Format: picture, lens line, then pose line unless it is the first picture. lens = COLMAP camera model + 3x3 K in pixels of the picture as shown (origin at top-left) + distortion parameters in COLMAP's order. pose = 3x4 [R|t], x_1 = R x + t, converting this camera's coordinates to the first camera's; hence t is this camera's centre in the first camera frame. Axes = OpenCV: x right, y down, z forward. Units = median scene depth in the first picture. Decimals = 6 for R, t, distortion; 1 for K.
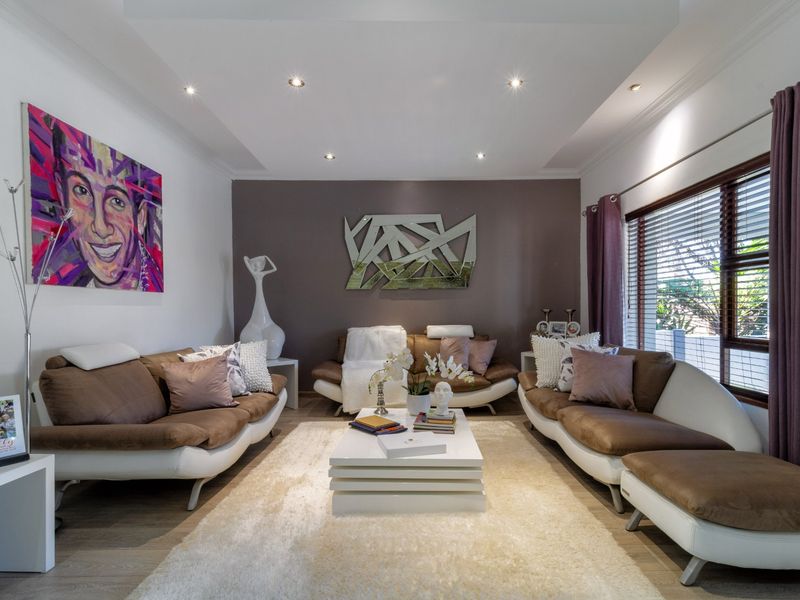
lens RADIAL K [[423.0, 0, 405.7], [0, 423.0, 311.1], [0, 0, 1]] dist [0.002370, 0.000601]
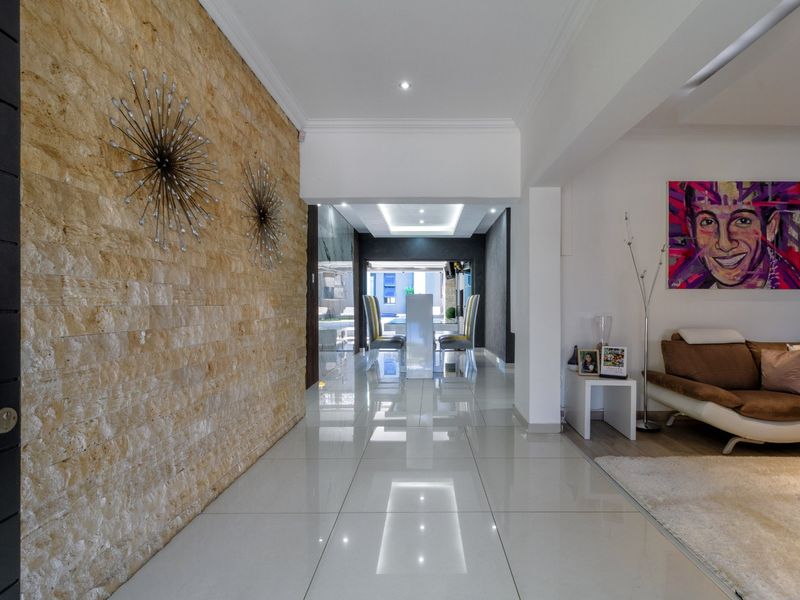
lens RADIAL K [[423.0, 0, 399.9], [0, 423.0, 303.4], [0, 0, 1]] dist [0.002370, 0.000601]
pose [[-0.085979, -0.005285, -0.996283, 0.733289], [-0.007429, 0.999962, -0.004663, 0.007089], [0.996269, 0.007000, -0.086015, 0.075125]]
